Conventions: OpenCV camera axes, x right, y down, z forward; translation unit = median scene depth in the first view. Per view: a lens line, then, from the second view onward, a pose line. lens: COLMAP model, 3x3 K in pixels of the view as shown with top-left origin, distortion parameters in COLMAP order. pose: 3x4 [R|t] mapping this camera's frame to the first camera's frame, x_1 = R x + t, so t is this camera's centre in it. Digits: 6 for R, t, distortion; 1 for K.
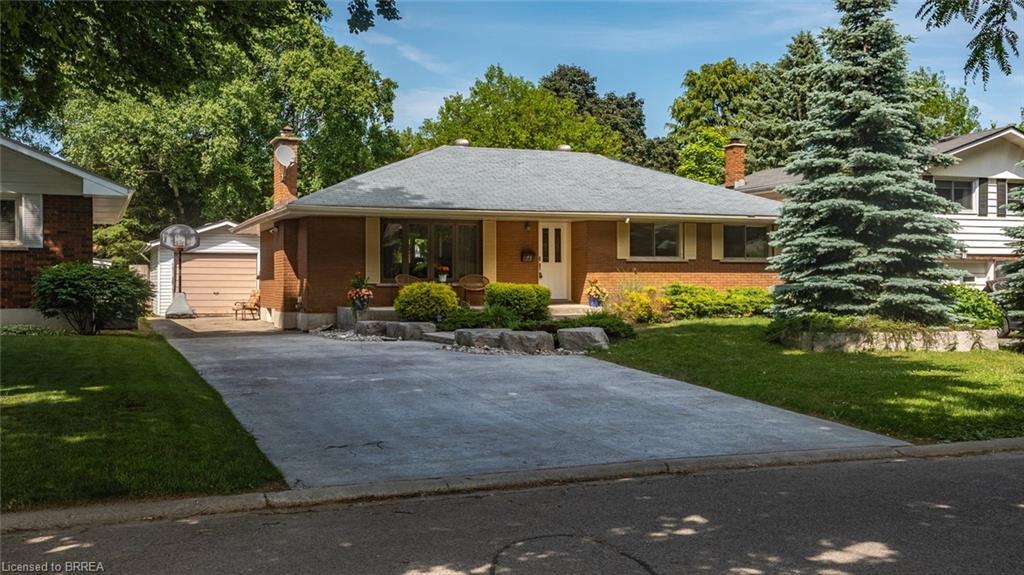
lens RADIAL K [[544.5, 0, 512.0], [0, 544.5, 287.5], [0, 0, 1]] dist [0.020146, -0.000347]
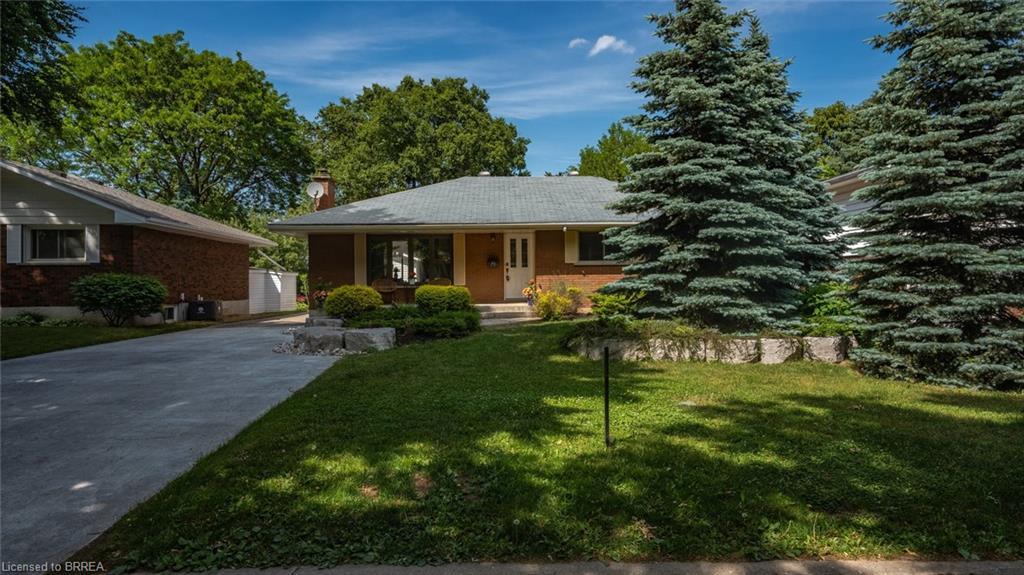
lens RADIAL K [[406.9, 0, 514.6], [0, 406.9, 286.7], [0, 0, 1]] dist [-0.000283, -0.000365]
pose [[0.976159, -0.005901, -0.216978, 0.536710], [0.005252, 0.999980, -0.003566, -0.001584], [0.216995, 0.002341, 0.976170, 0.285627]]
